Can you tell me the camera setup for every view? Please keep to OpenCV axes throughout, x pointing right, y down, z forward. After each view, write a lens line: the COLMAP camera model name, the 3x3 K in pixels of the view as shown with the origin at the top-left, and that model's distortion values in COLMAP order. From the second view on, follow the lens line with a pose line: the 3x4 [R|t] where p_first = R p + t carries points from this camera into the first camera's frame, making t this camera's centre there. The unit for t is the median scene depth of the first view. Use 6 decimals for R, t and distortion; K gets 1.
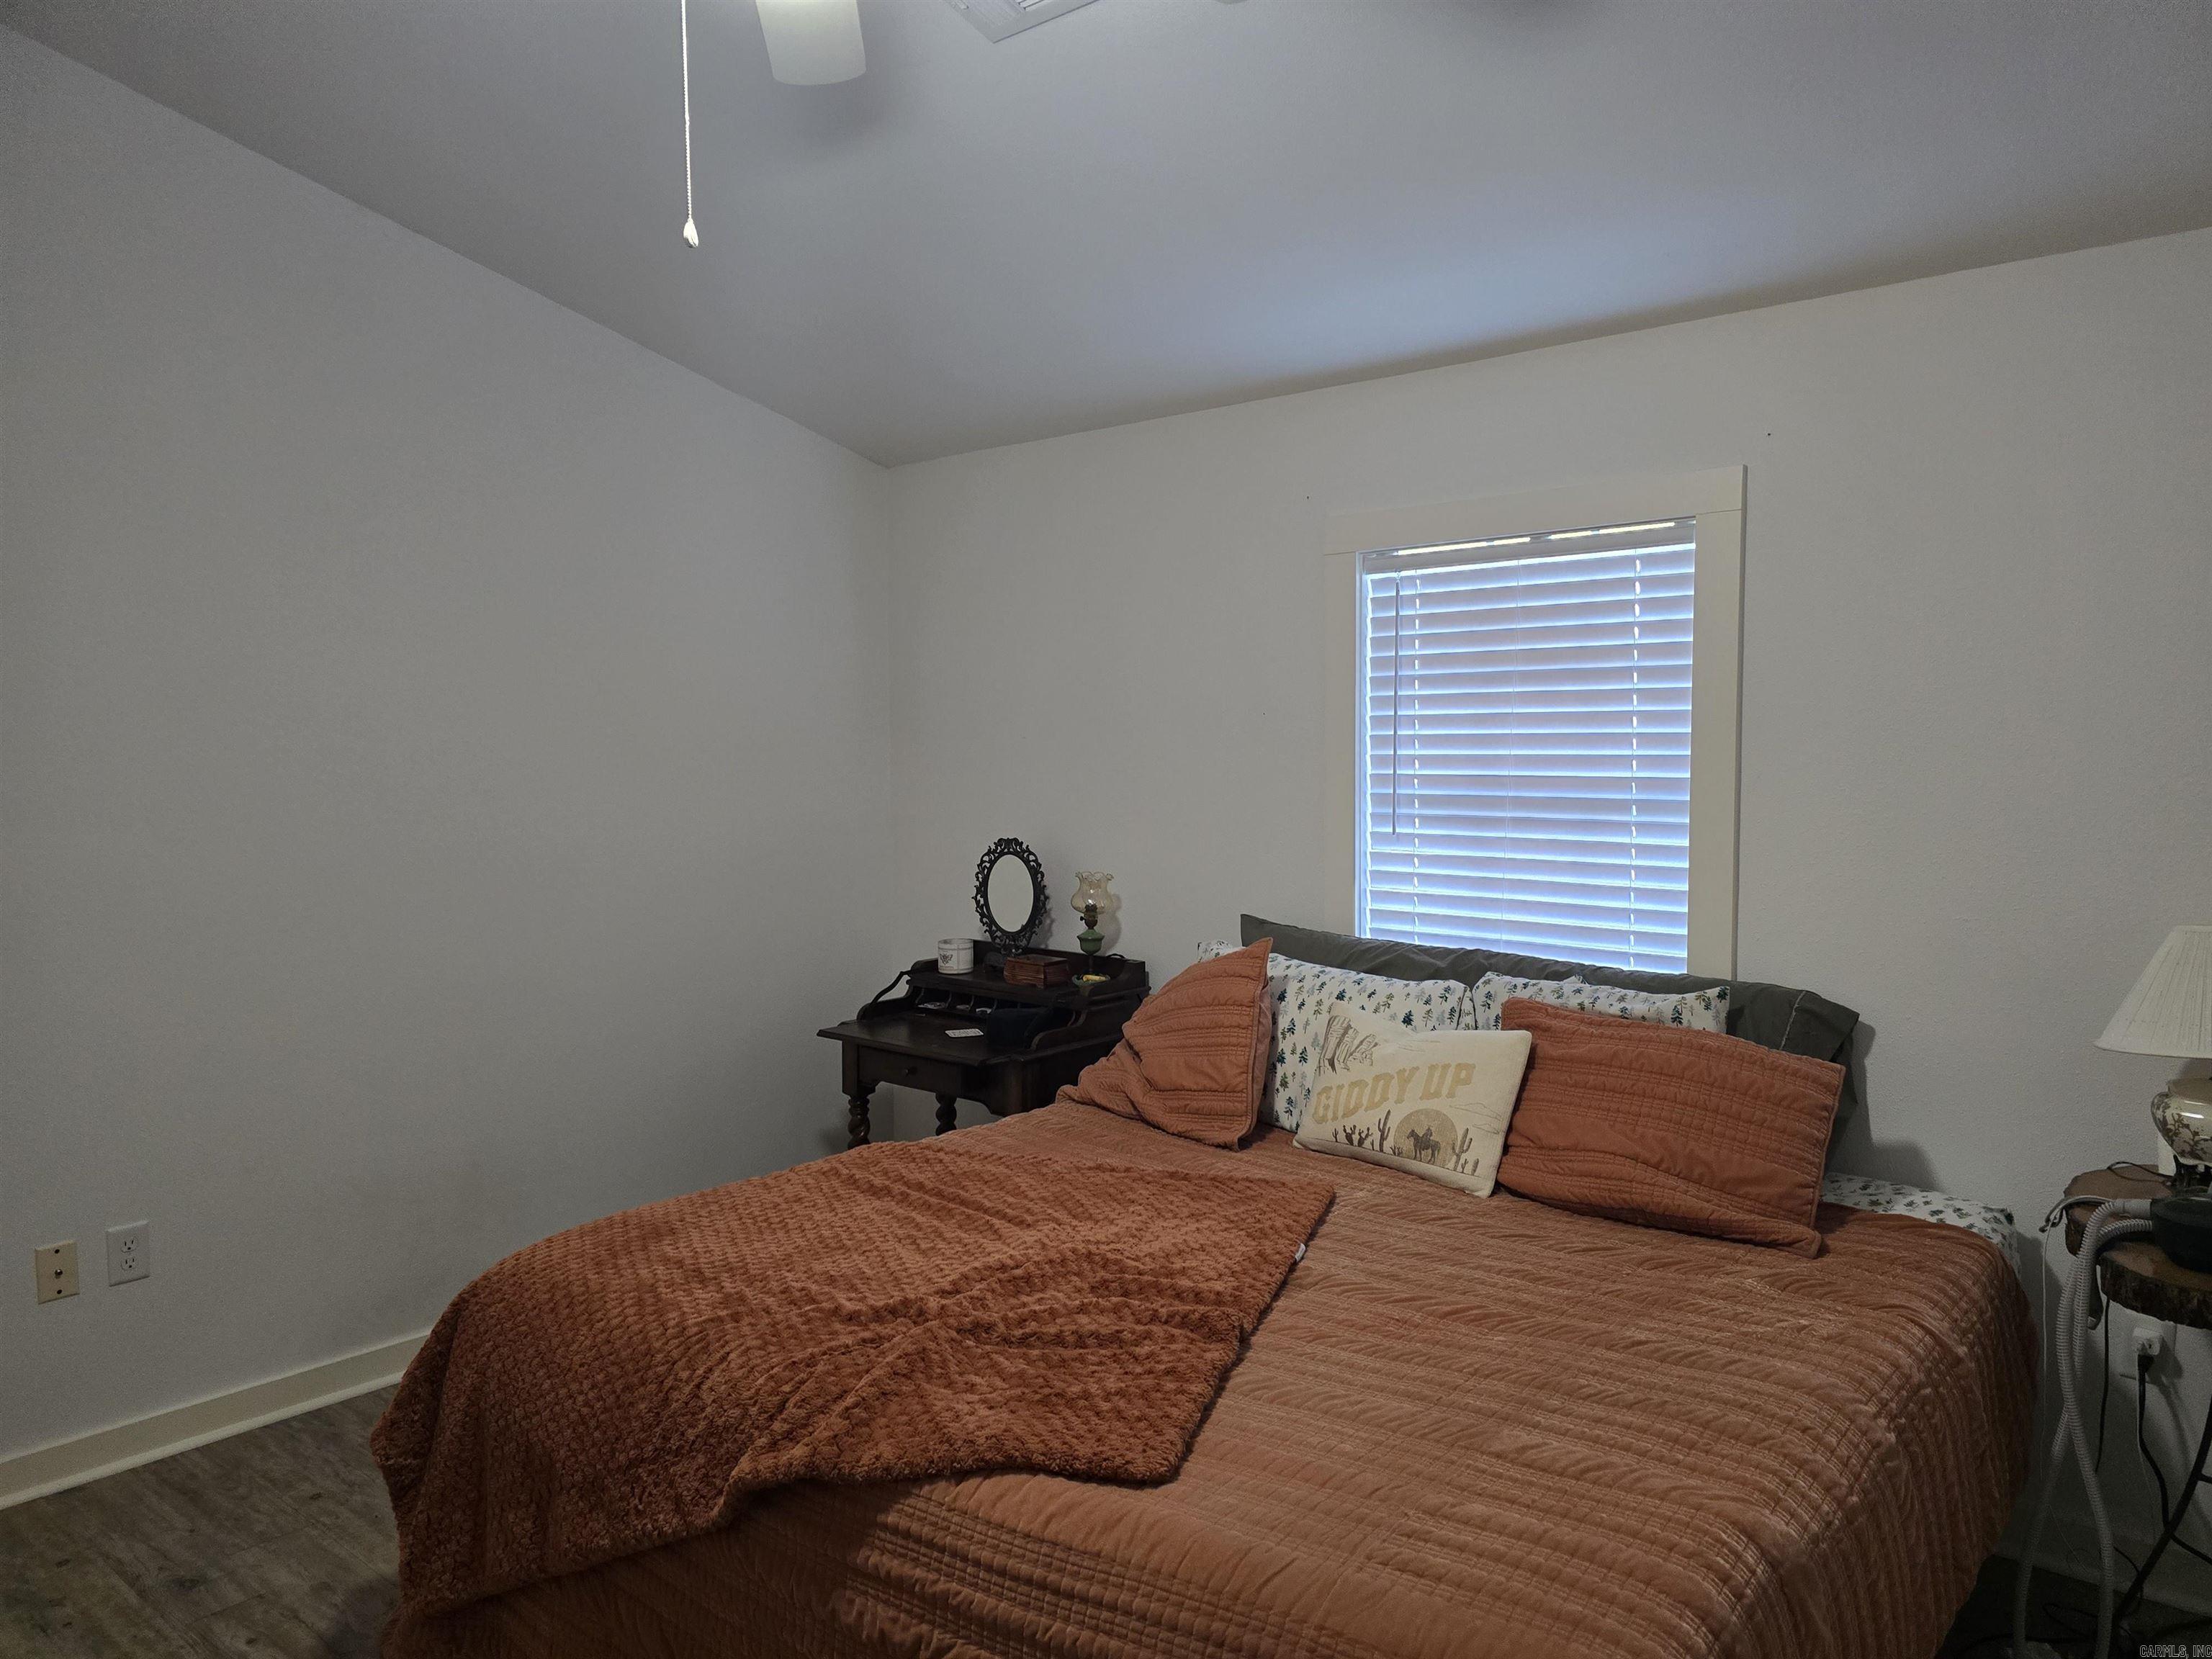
lens RADIAL K [[1506.7, 0, 1088.0], [0, 1506.7, 855.3], [0, 0, 1]] dist [0.080499, -0.071887]
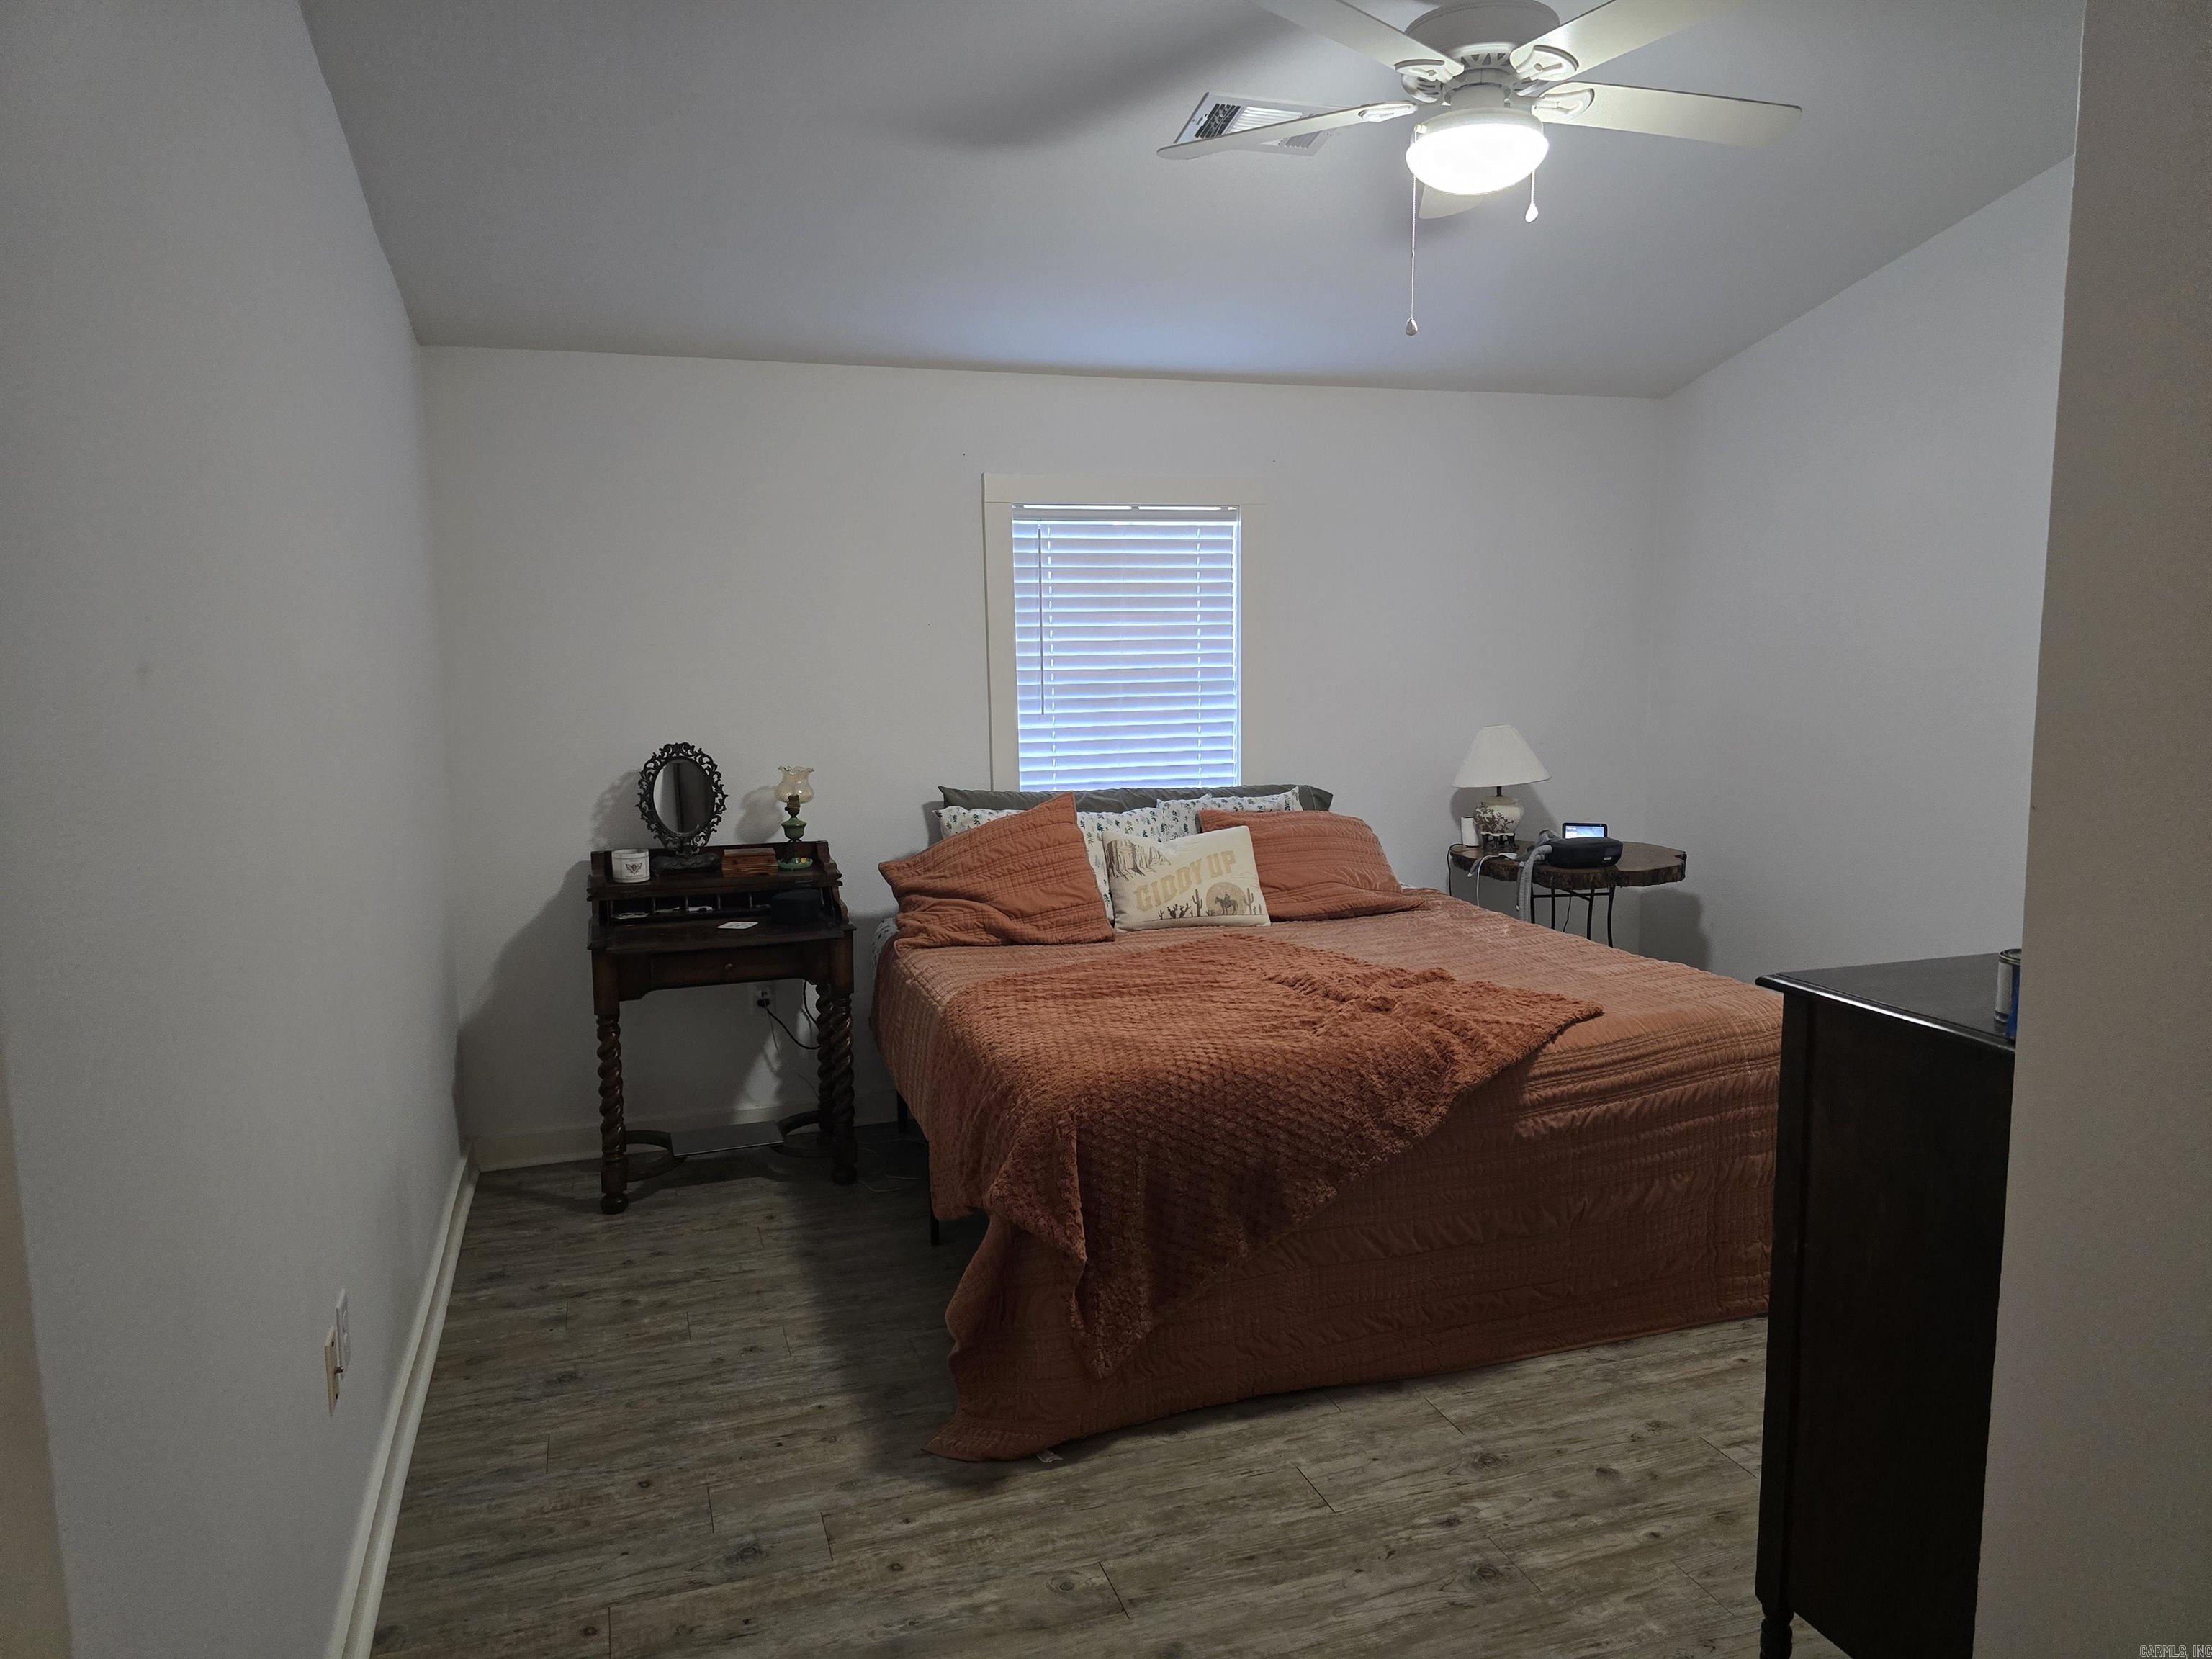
lens RADIAL K [[1506.7, 0, 1088.0], [0, 1506.7, 855.3], [0, 0, 1]] dist [0.080499, -0.071887]
pose [[0.508549, -0.126657, 0.851666, -1.089991], [0.075256, 0.991875, 0.102572, -0.027999], [-0.857738, 0.011930, 0.513949, 0.298584]]
